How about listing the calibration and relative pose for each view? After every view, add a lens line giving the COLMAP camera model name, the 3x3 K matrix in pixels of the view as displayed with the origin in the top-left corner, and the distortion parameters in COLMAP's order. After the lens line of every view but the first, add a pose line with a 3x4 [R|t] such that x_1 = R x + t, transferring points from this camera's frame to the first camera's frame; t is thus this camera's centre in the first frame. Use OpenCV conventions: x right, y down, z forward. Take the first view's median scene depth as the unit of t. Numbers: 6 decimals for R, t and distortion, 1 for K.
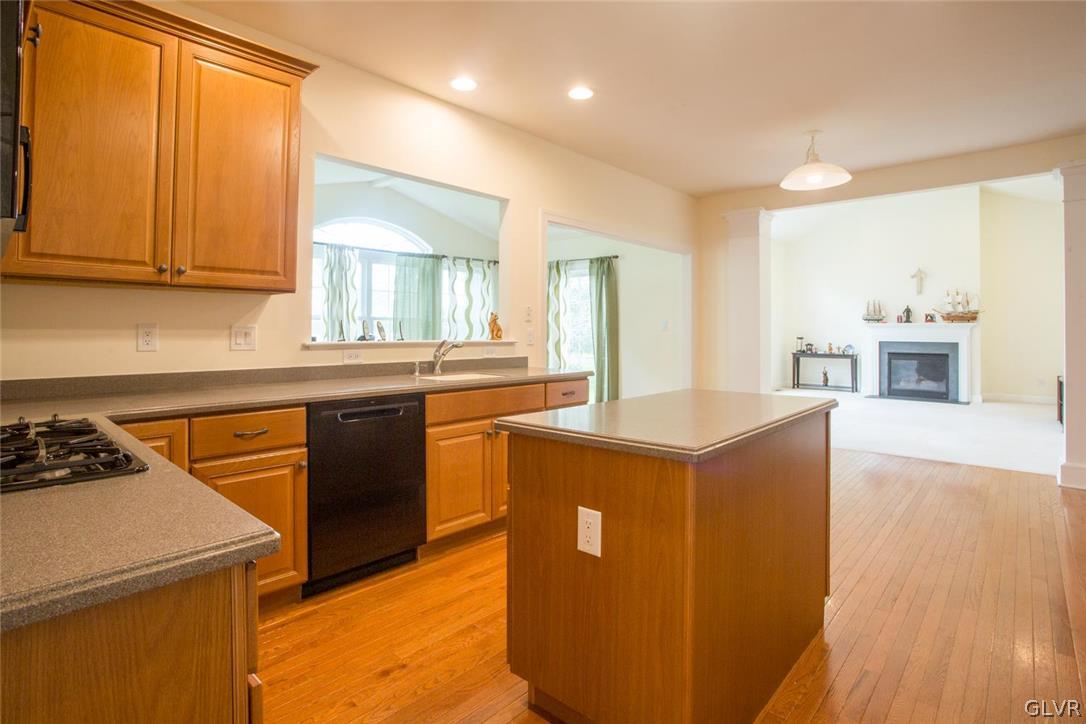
lens RADIAL K [[550.1, 0, 533.6], [0, 550.1, 326.7], [0, 0, 1]] dist [-0.026489, 0.003768]
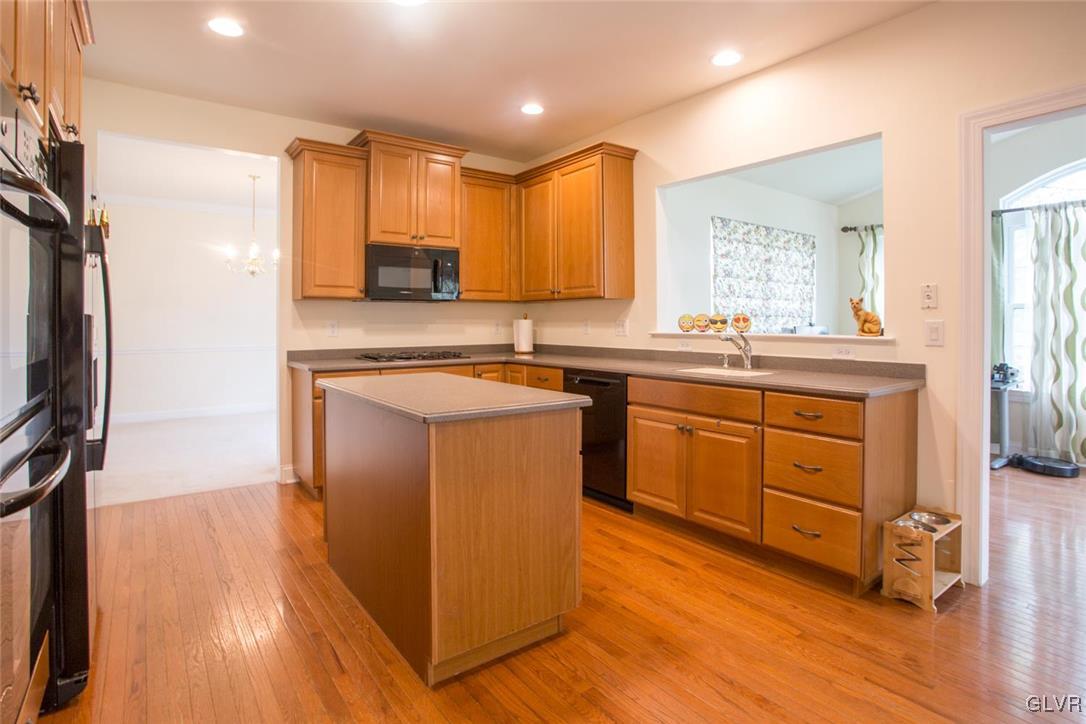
lens RADIAL K [[550.1, 0, 547.7], [0, 550.1, 326.6], [0, 0, 1]] dist [-0.026489, 0.003768]
pose [[-0.148042, 0.008368, -0.988946, 0.922233], [0.007826, 0.999943, 0.007290, 0.004049], [0.988950, -0.006660, -0.148099, 0.910899]]
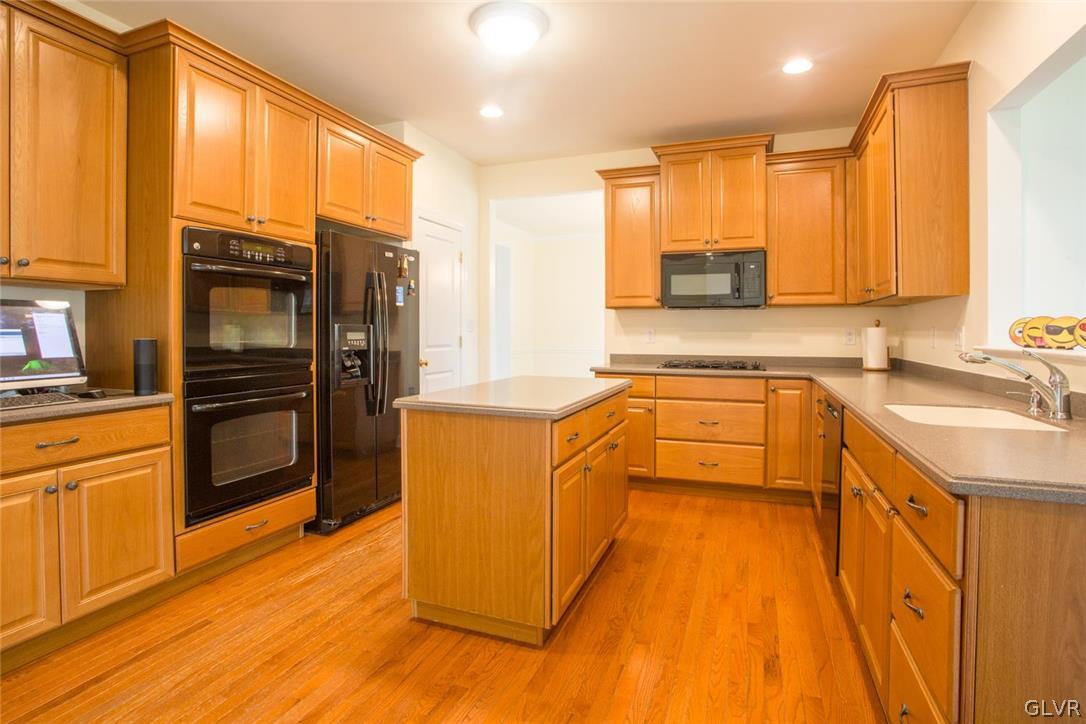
lens RADIAL K [[550.1, 0, 561.9], [0, 550.1, 345.4], [0, 0, 1]] dist [-0.026489, 0.003768]
pose [[-0.908761, 0.009389, -0.417212, 0.501442], [-0.000568, 0.999718, 0.023733, 0.006738], [0.417317, 0.021805, -0.908499, 1.432427]]
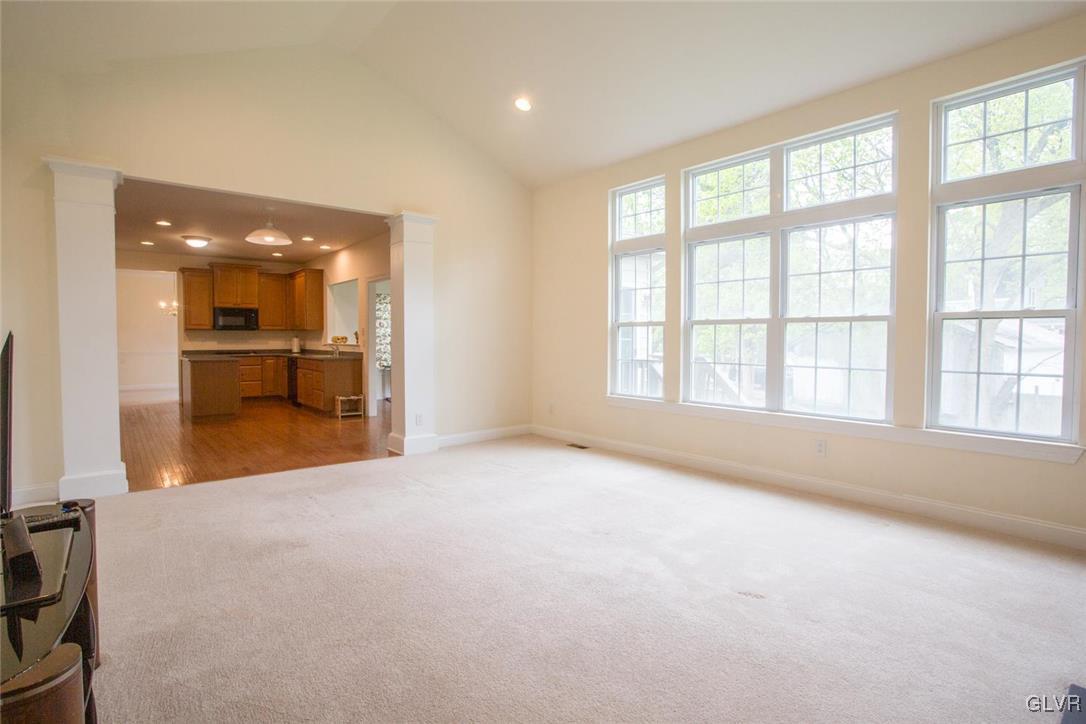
lens RADIAL K [[550.1, 0, 536.8], [0, 550.1, 357.0], [0, 0, 1]] dist [-0.026489, 0.003768]
pose [[-0.137329, 0.030411, -0.990059, 2.672032], [0.006862, 0.999534, 0.029750, 0.022790], [0.990502, -0.002708, -0.137473, 2.657152]]
